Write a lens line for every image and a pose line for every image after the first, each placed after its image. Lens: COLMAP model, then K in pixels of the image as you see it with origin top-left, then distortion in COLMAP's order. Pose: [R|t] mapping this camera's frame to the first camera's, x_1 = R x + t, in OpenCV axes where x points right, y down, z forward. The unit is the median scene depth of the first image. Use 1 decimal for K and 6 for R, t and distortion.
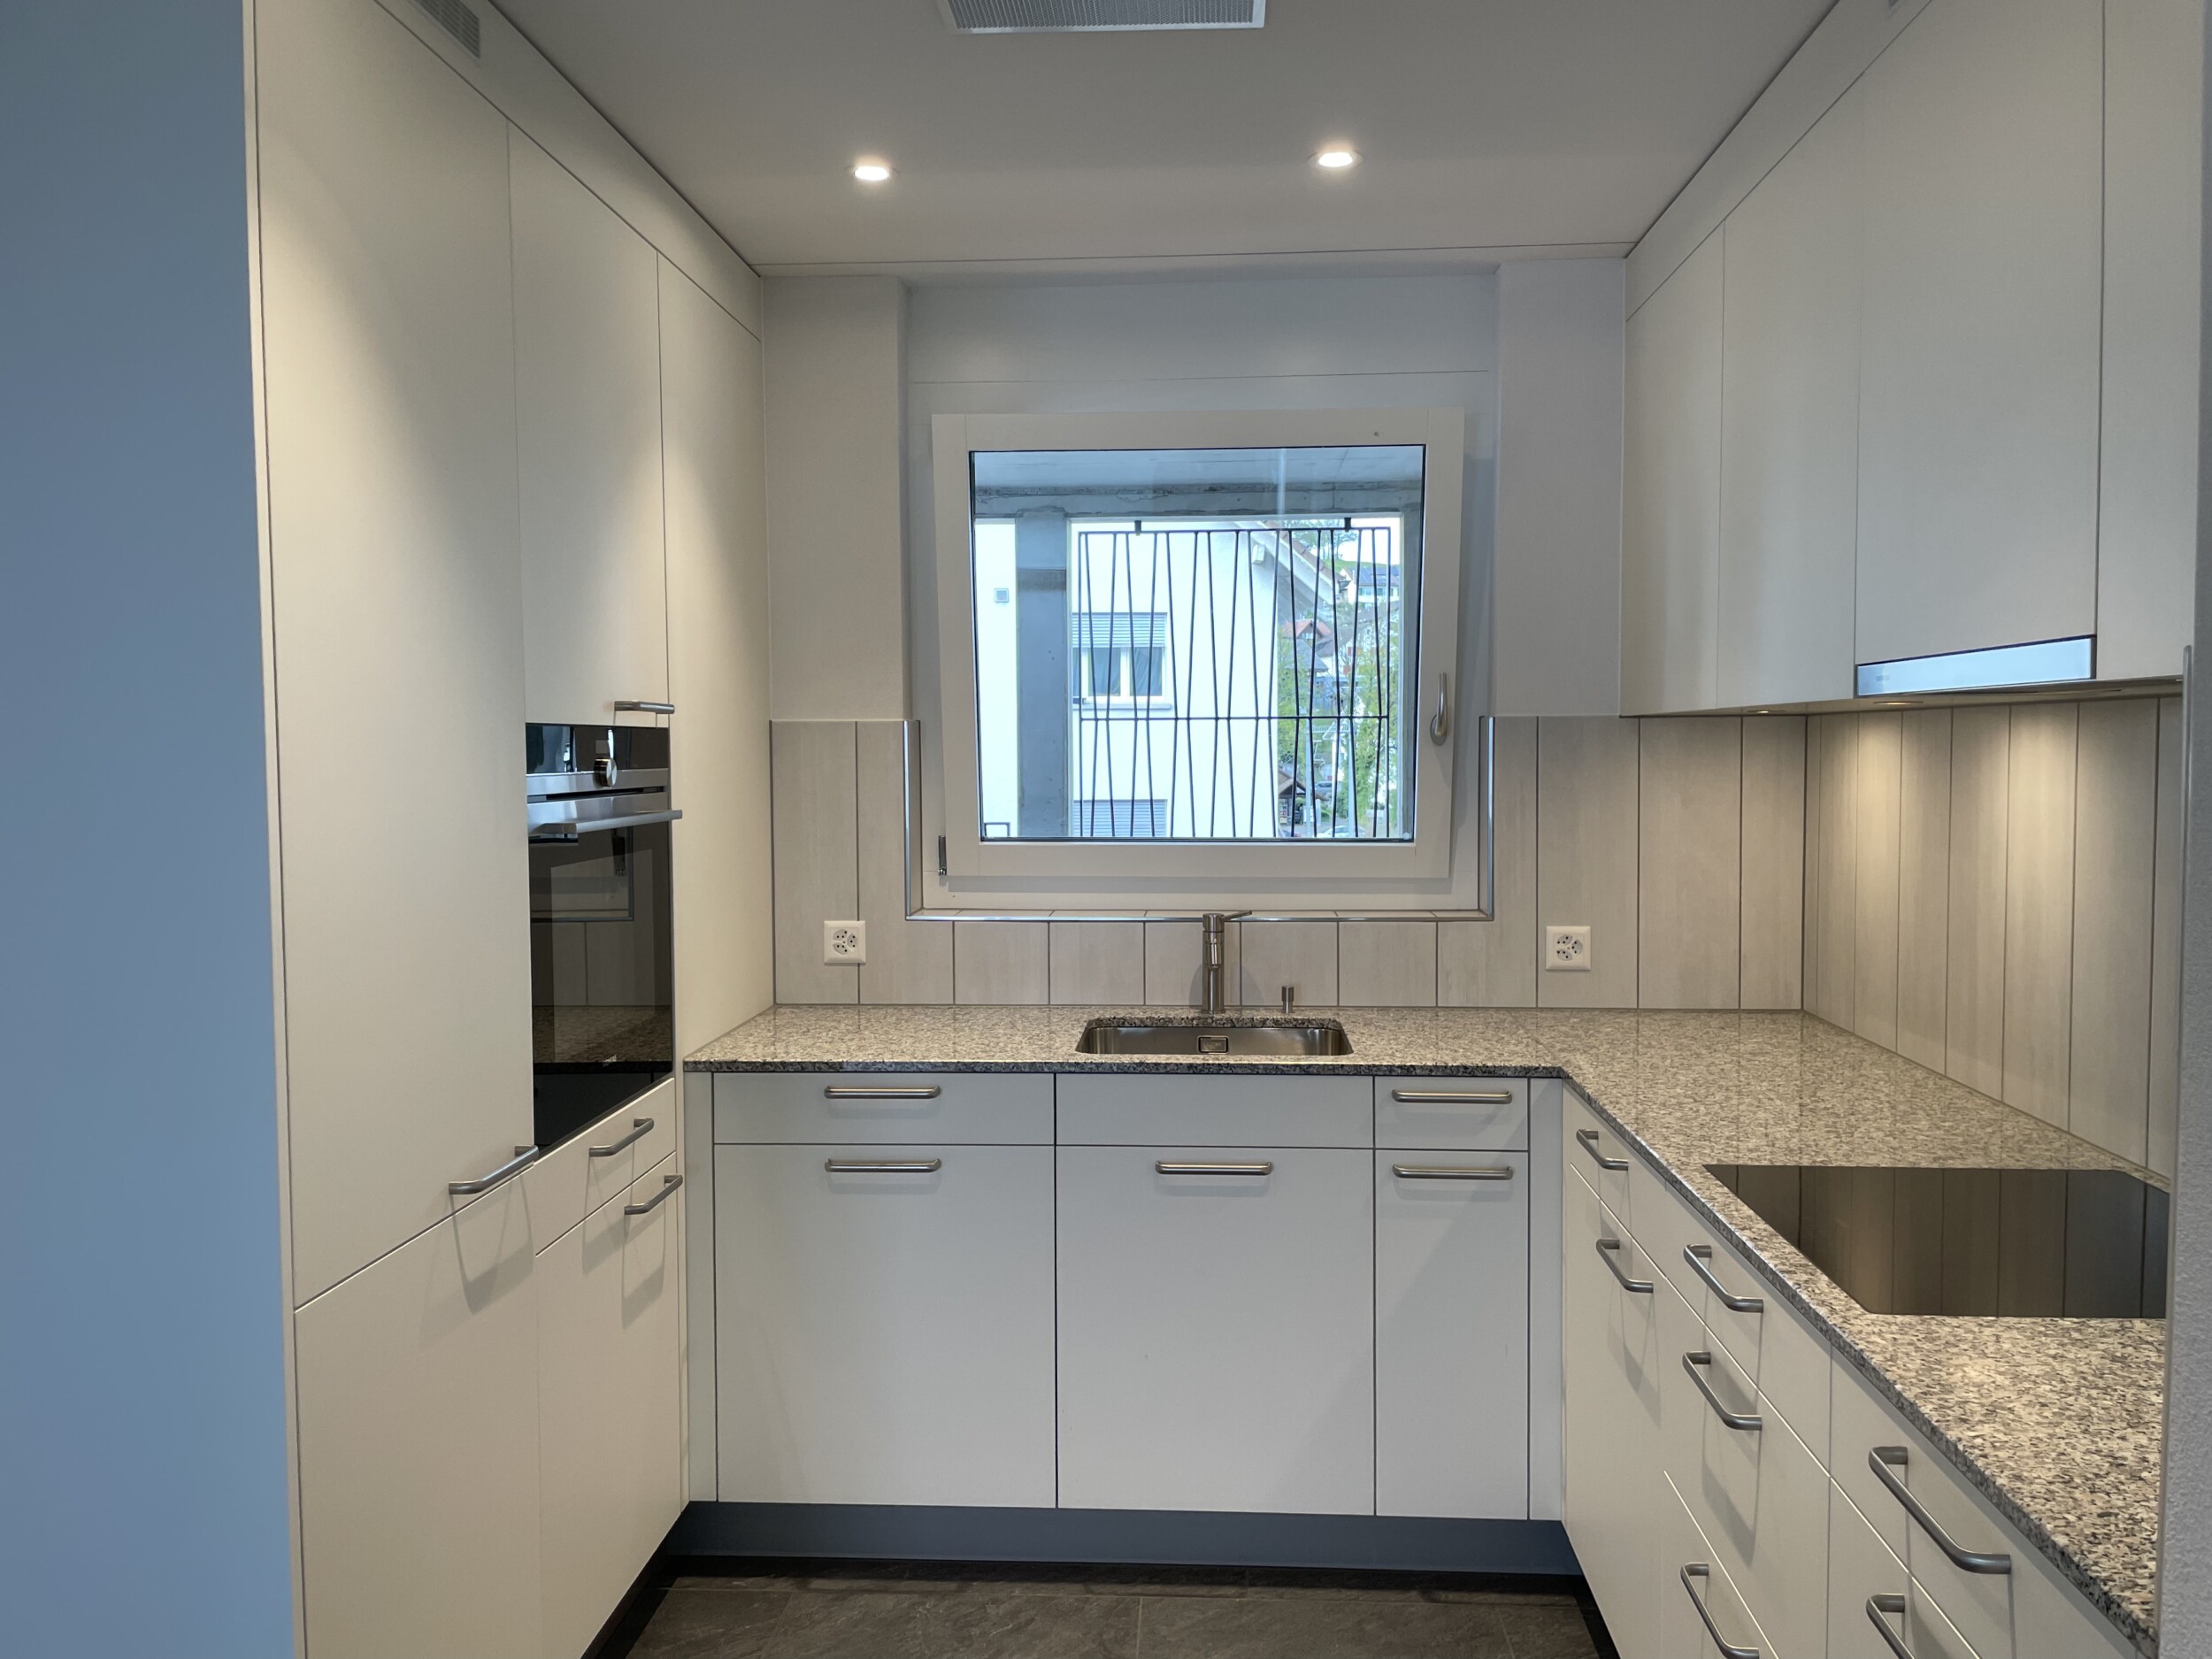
lens RADIAL K [[1704.3, 0, 1100.9], [0, 1704.3, 822.3], [0, 0, 1]] dist [0.011467, -0.003825]
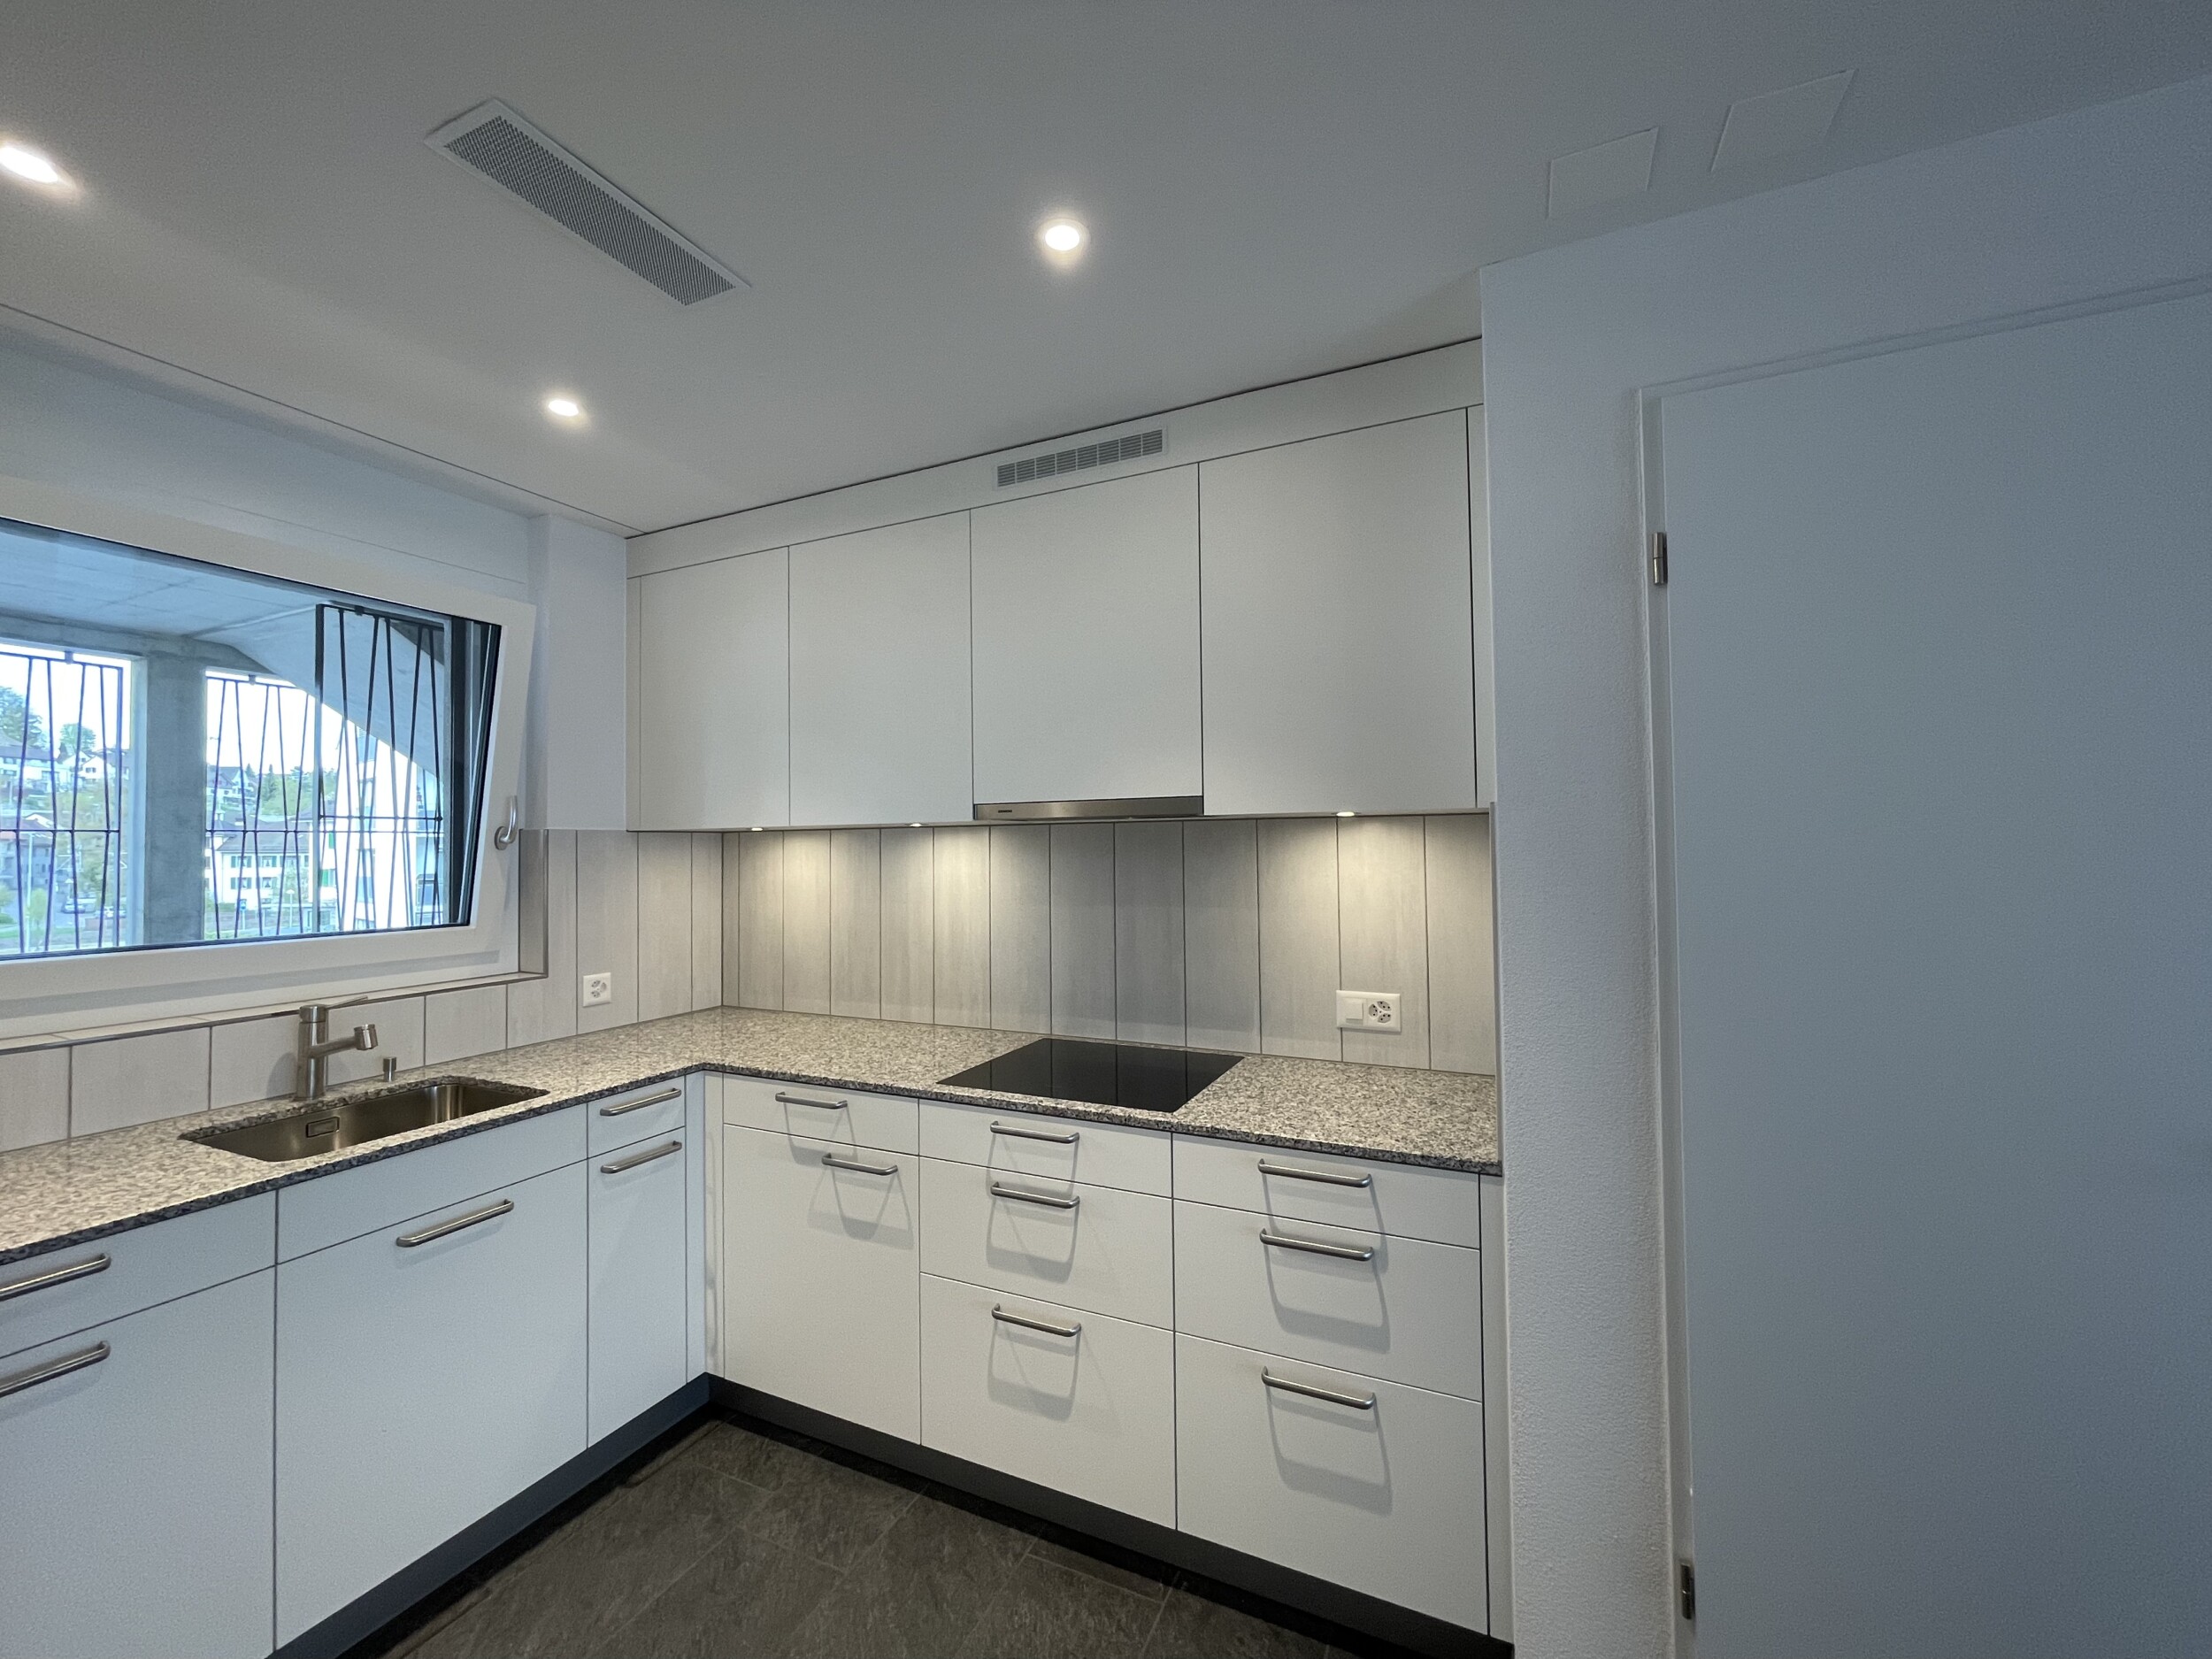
lens RADIAL K [[889.5, 0, 1097.6], [0, 889.5, 844.0], [0, 0, 1]] dist [-0.003214, -0.001071]
pose [[0.349043, 0.008440, 0.937069, -0.331074], [0.051946, 0.998248, -0.028340, -0.007053], [-0.935666, 0.058569, 0.347993, 0.385516]]
